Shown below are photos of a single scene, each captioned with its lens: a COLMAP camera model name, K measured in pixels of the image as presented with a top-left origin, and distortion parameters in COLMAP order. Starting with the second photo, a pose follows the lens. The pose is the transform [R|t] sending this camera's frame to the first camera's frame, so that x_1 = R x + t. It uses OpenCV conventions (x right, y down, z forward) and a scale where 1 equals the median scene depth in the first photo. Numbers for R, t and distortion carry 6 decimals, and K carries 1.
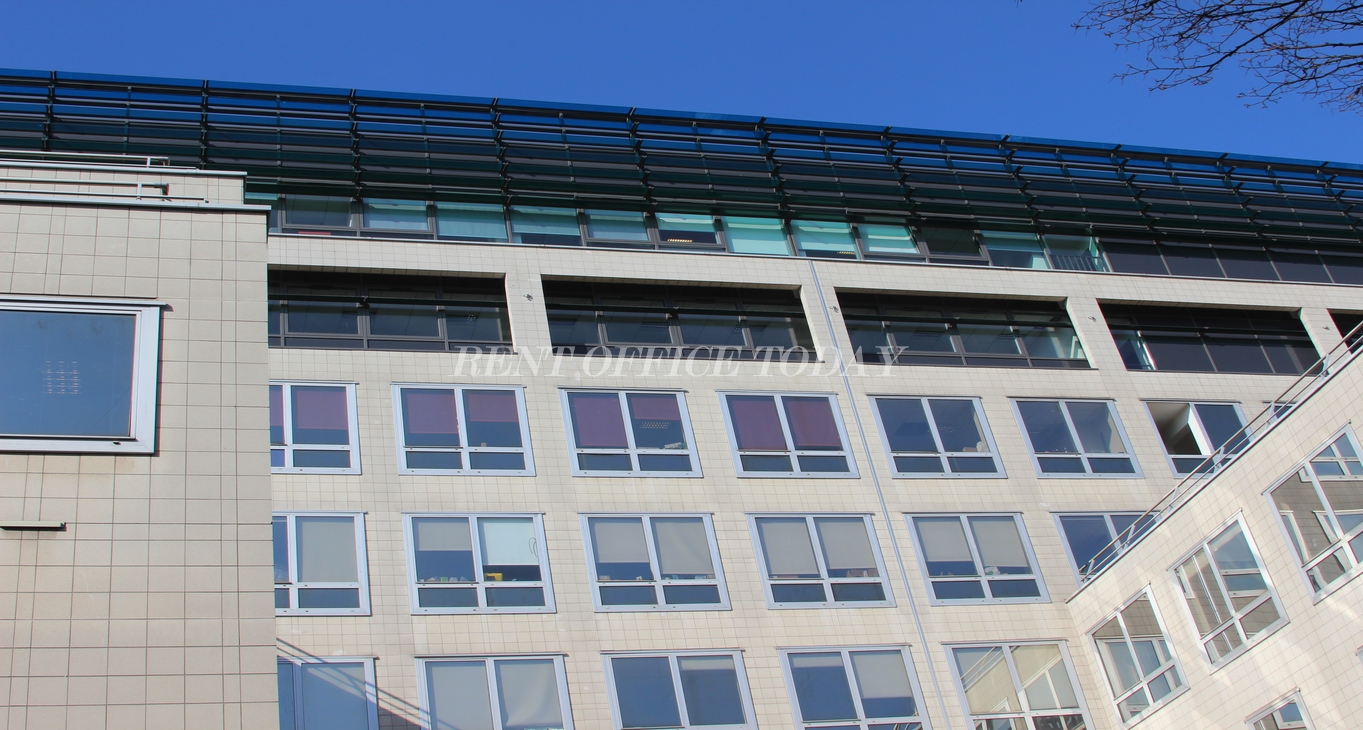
lens RADIAL K [[1707.5, 0, 648.3], [0, 1707.5, 363.5], [0, 0, 1]] dist [-0.147199, 0.075294]
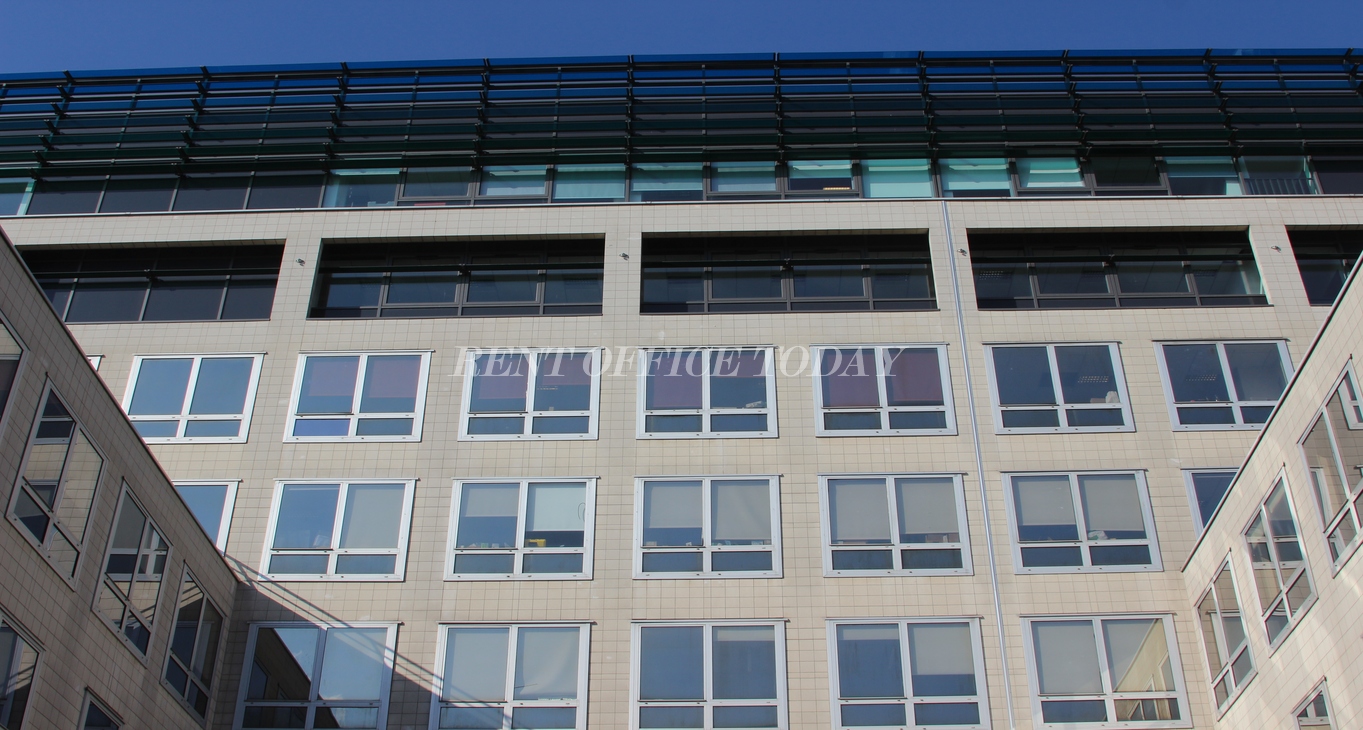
lens RADIAL K [[1707.5, 0, 648.3], [0, 1707.5, 363.5], [0, 0, 1]] dist [-0.147199, 0.075294]
pose [[0.949500, -0.032303, -0.312099, 0.237580], [0.039489, 0.999080, 0.016729, 0.006264], [0.311272, -0.028209, 0.949902, 0.070814]]
